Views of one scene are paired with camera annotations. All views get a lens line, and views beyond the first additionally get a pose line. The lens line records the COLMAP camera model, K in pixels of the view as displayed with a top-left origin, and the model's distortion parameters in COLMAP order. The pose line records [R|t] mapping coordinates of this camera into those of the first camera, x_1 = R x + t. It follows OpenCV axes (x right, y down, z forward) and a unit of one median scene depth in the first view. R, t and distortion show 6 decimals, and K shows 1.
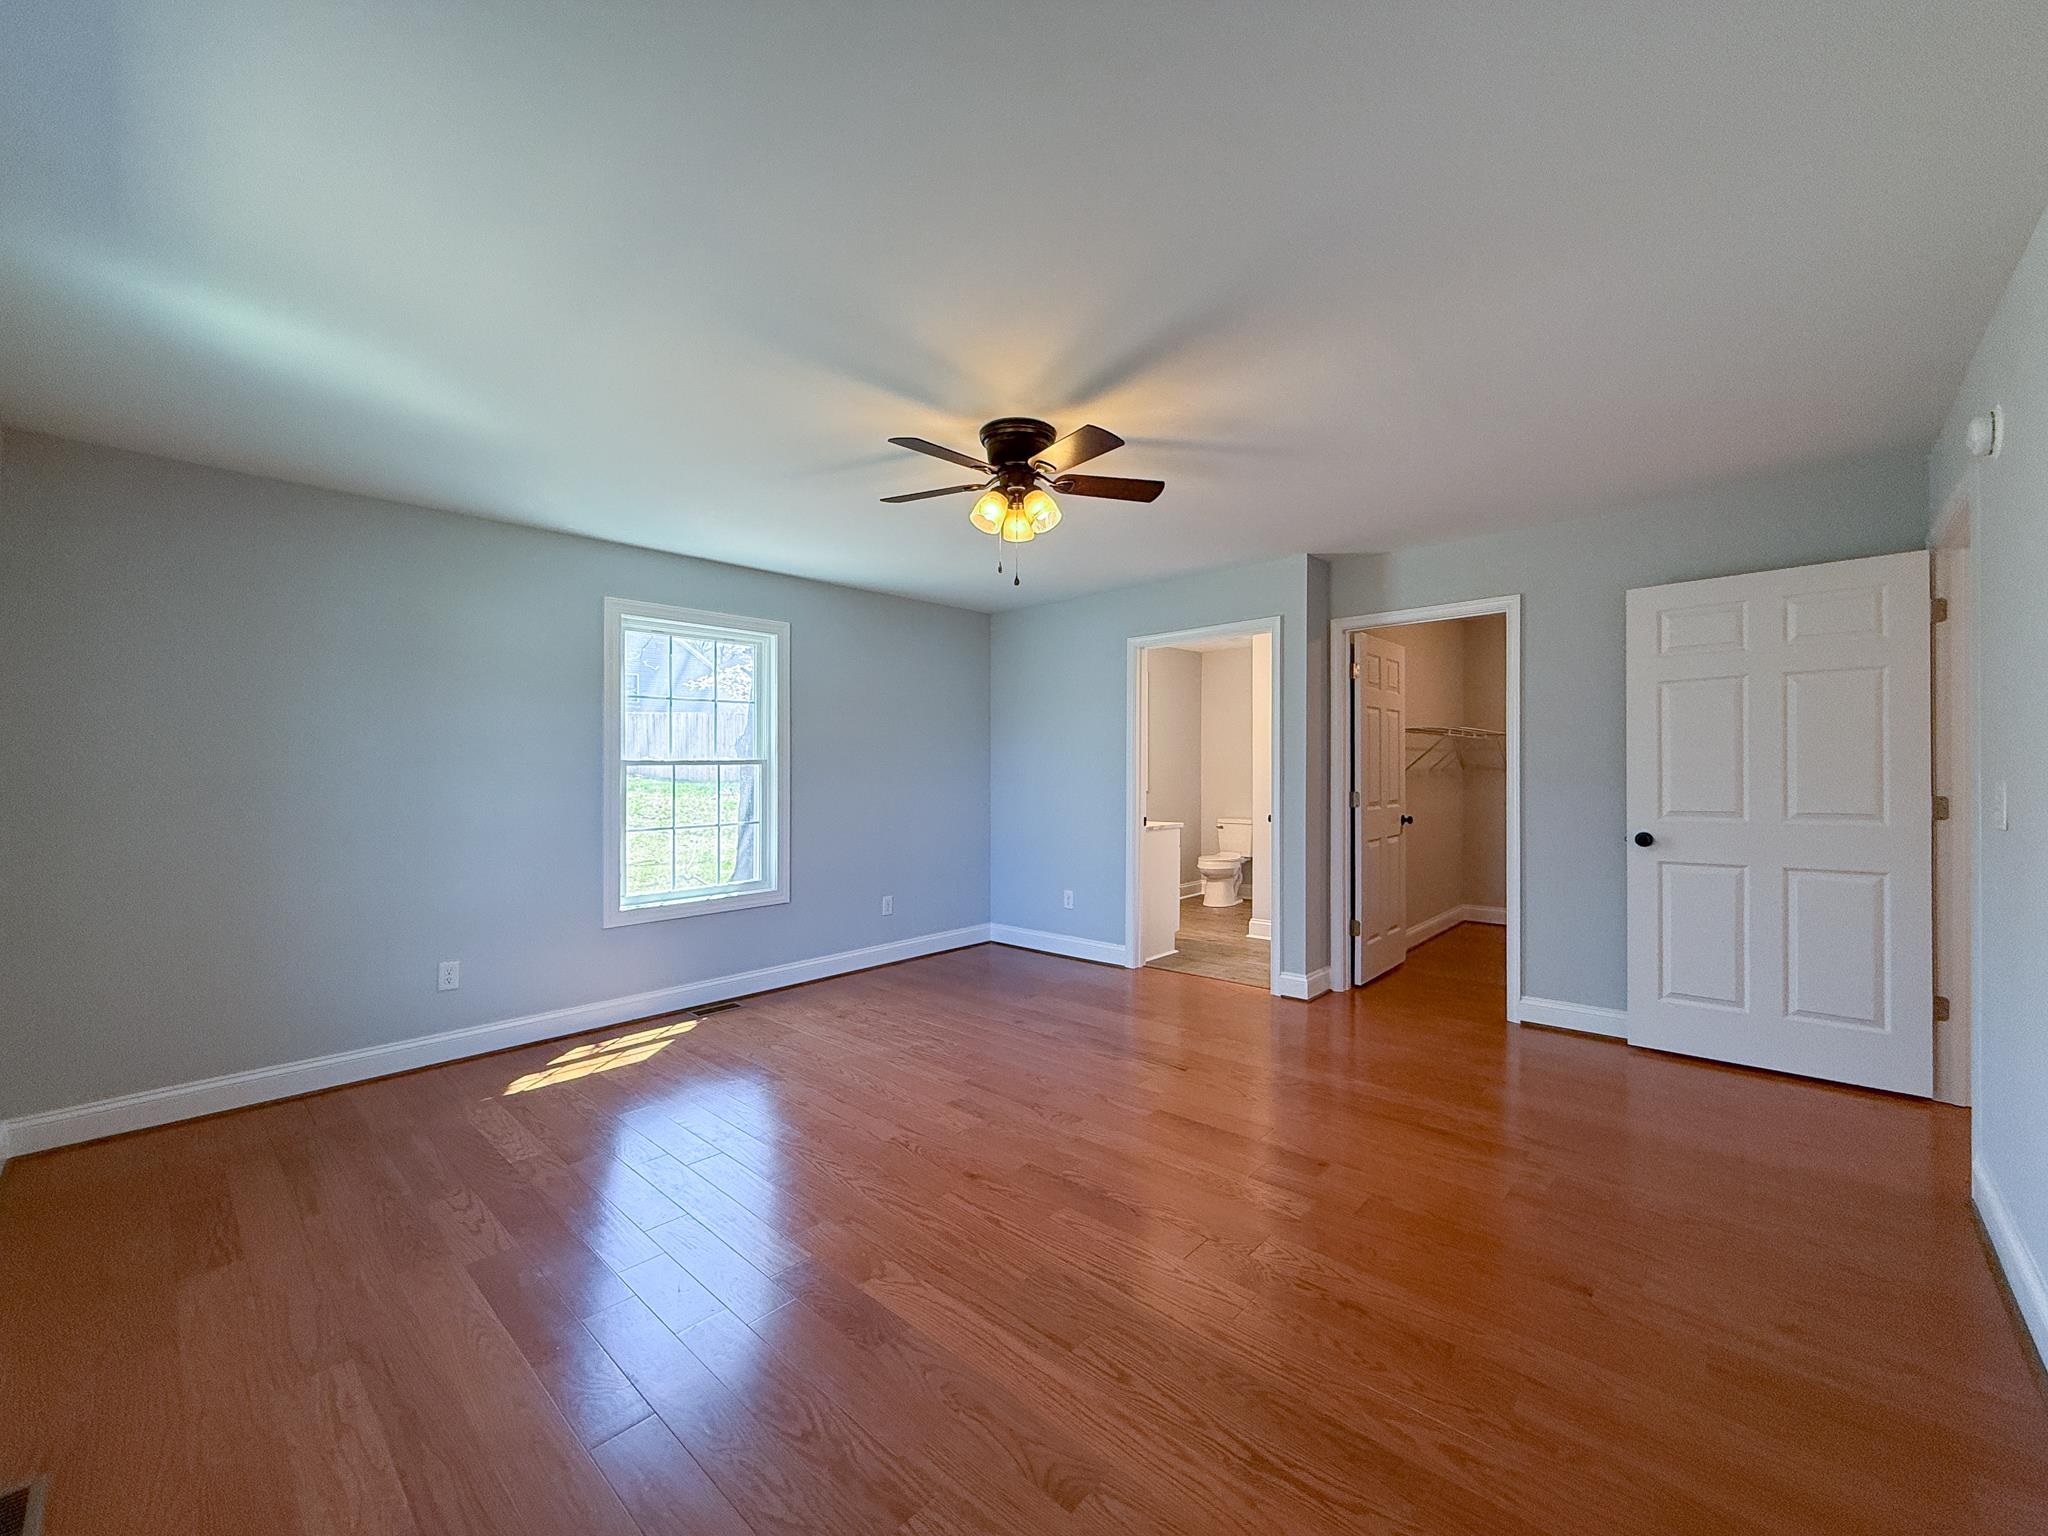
lens RADIAL K [[824.5, 0, 1008.3], [0, 824.5, 773.4], [0, 0, 1]] dist [-0.001185, 0.001177]
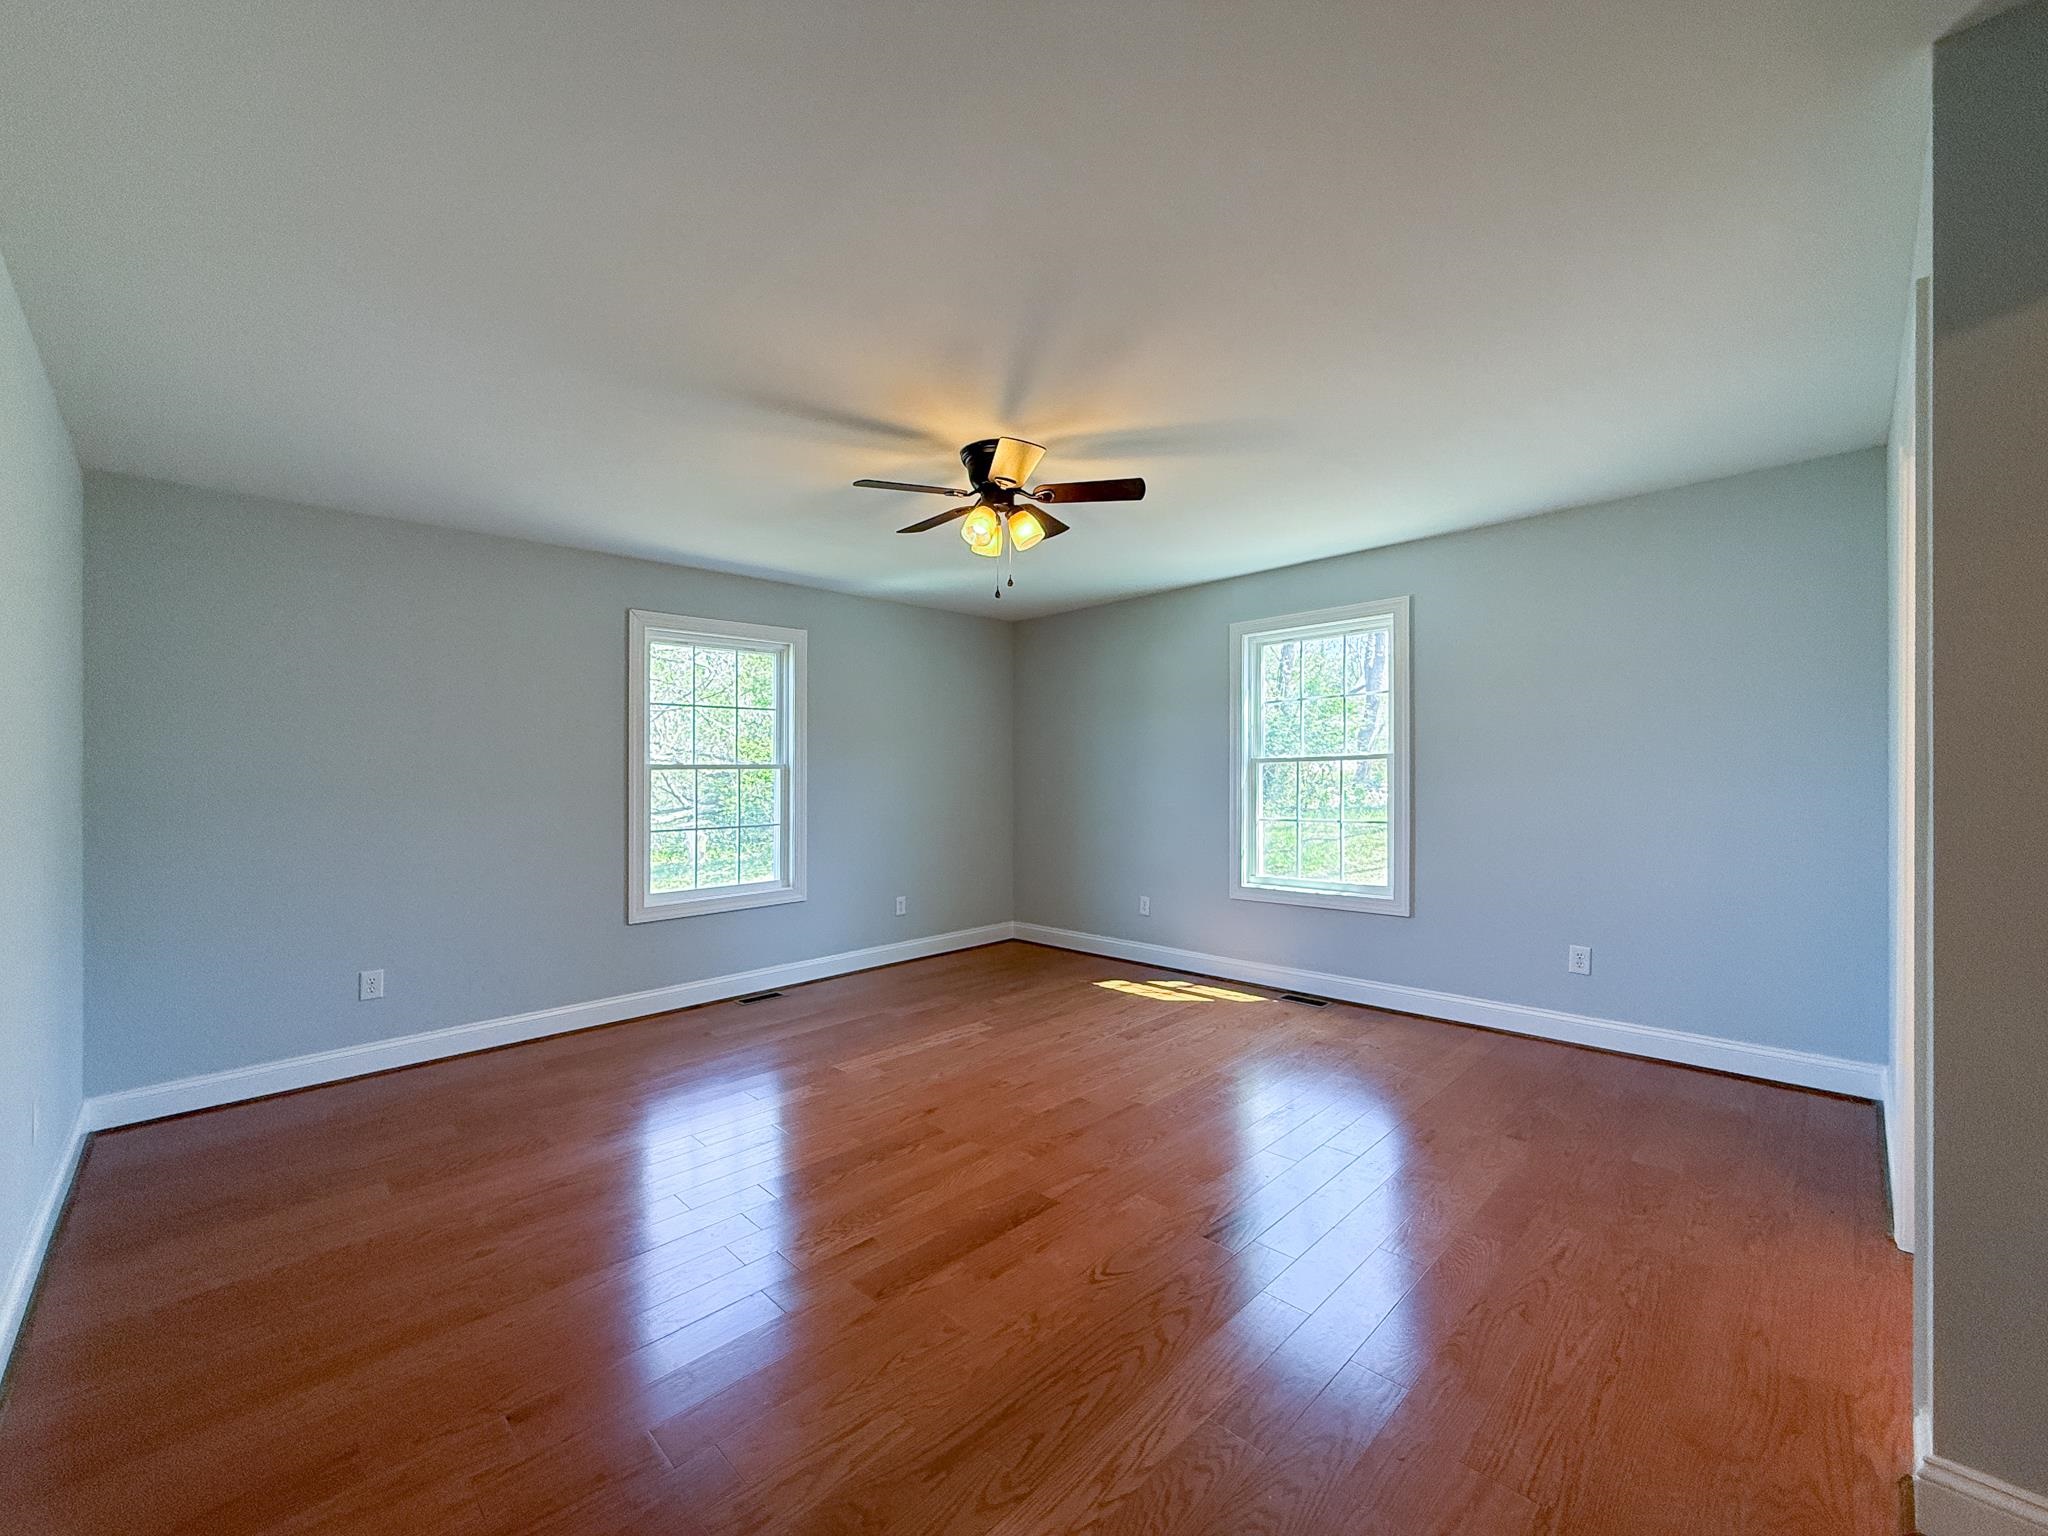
lens RADIAL K [[824.5, 0, 1029.3], [0, 824.5, 771.6], [0, 0, 1]] dist [-0.001185, 0.001177]
pose [[-0.037319, 0.004057, -0.999295, 0.735059], [0.013910, 0.999897, 0.003540, -0.006110], [0.999207, -0.013768, -0.037372, 0.761872]]
